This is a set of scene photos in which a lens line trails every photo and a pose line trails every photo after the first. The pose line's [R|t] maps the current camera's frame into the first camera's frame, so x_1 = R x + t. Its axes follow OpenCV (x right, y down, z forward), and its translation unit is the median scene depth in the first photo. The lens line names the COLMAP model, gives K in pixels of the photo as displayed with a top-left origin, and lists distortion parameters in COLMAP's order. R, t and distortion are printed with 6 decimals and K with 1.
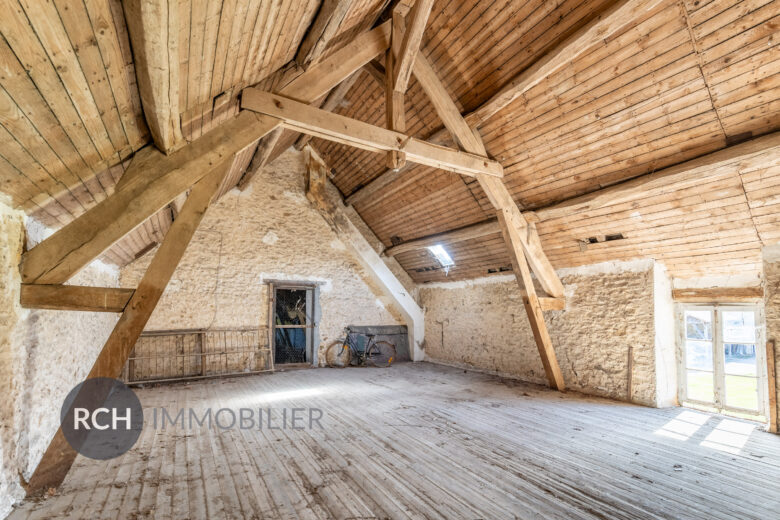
lens RADIAL K [[345.4, 0, 383.6], [0, 345.4, 293.0], [0, 0, 1]] dist [0.001765, 0.000412]
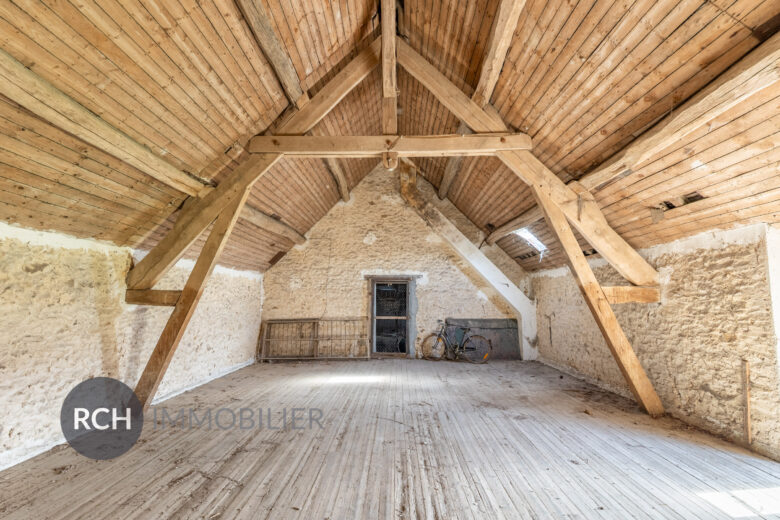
lens RADIAL K [[348.5, 0, 391.7], [0, 348.5, 261.1], [0, 0, 1]] dist [0.004602, 0.000534]
pose [[0.862129, -0.062560, -0.502812, 0.491509], [0.029965, 0.996907, -0.072657, -0.001211], [0.505802, 0.047573, 0.861337, 0.089815]]
